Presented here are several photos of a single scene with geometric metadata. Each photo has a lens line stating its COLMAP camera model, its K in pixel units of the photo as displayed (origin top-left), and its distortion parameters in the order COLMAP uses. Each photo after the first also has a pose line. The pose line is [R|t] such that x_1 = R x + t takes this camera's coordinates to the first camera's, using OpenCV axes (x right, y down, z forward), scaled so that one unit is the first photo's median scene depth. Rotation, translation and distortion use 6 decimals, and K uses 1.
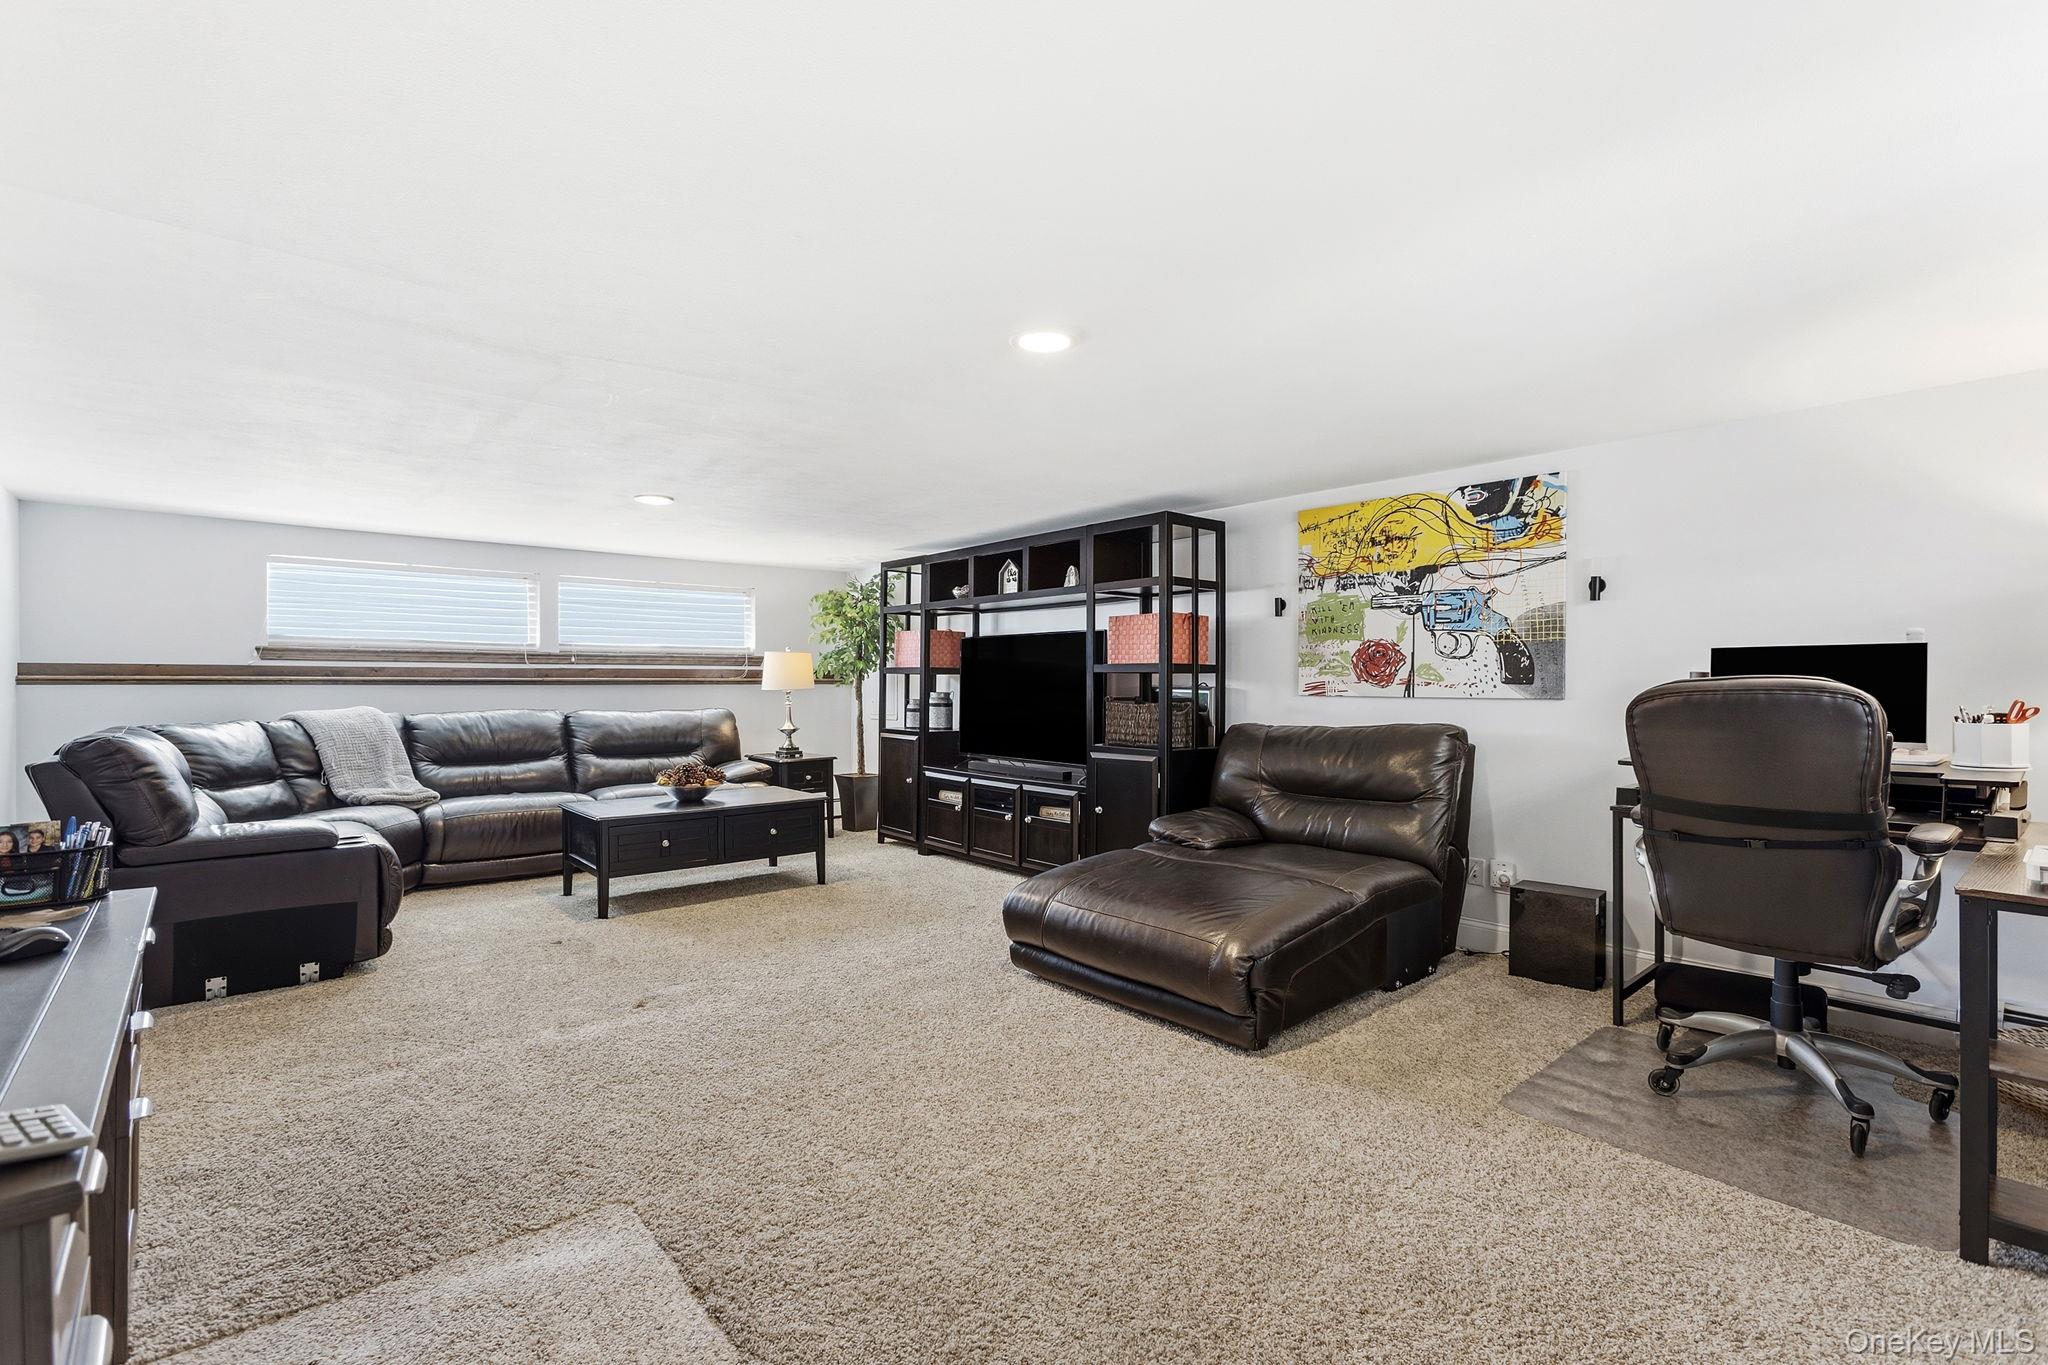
lens RADIAL K [[935.5, 0, 1024.0], [0, 935.5, 682.5], [0, 0, 1]] dist [-0.041797, 0.017200]
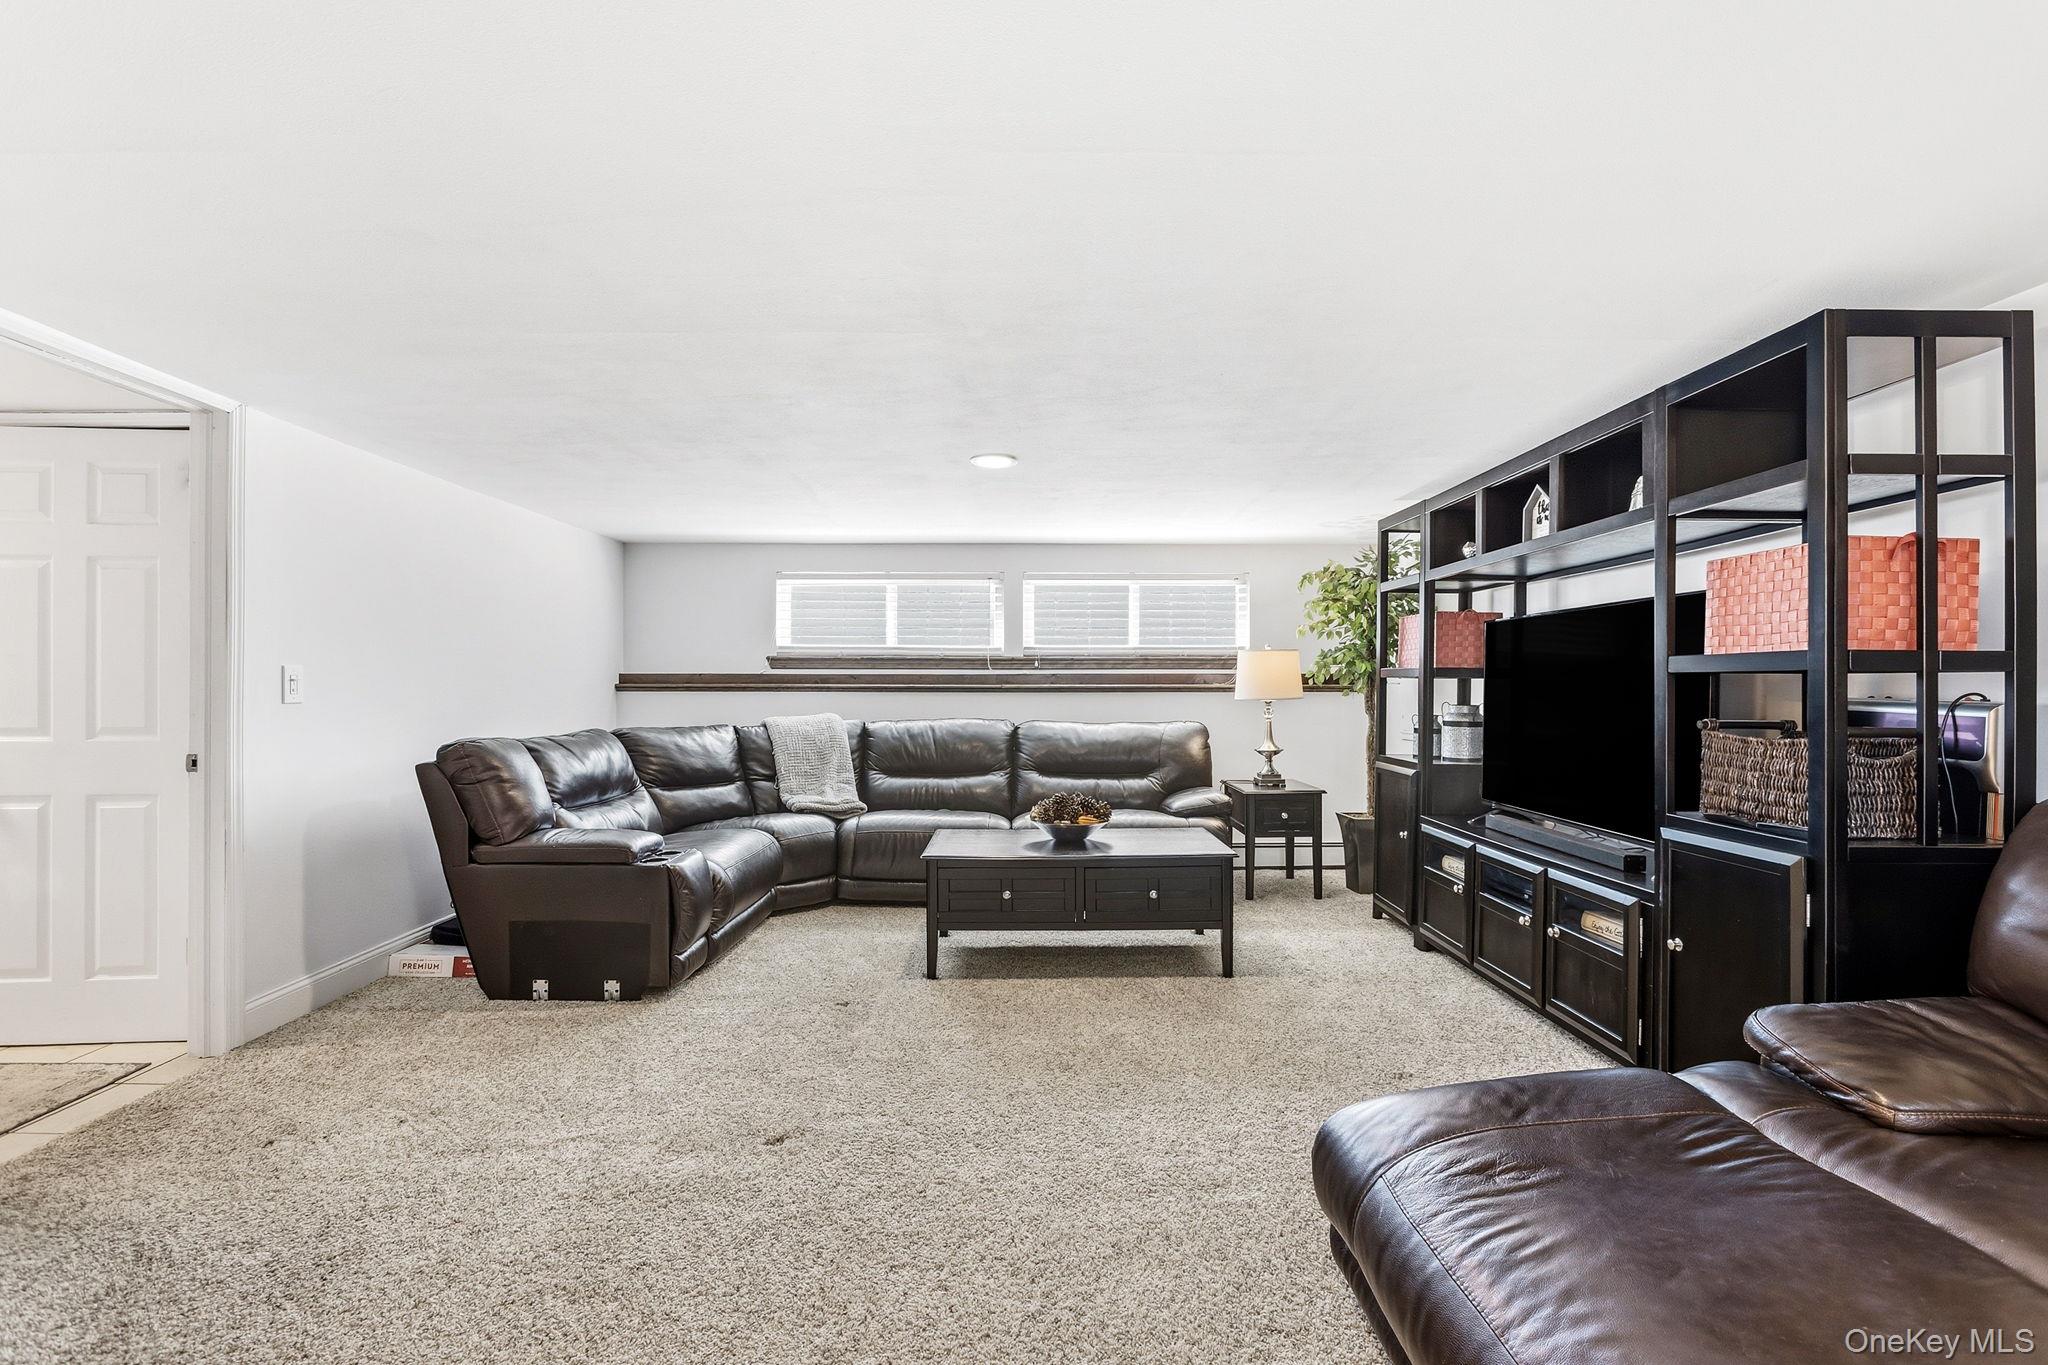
lens RADIAL K [[935.5, 0, 1024.0], [0, 935.5, 682.5], [0, 0, 1]] dist [-0.041797, 0.017200]
pose [[0.759042, -0.003814, -0.651030, 0.123503], [-0.000283, 0.999981, -0.006188, -0.001707], [0.651041, 0.004881, 0.759027, 0.355133]]
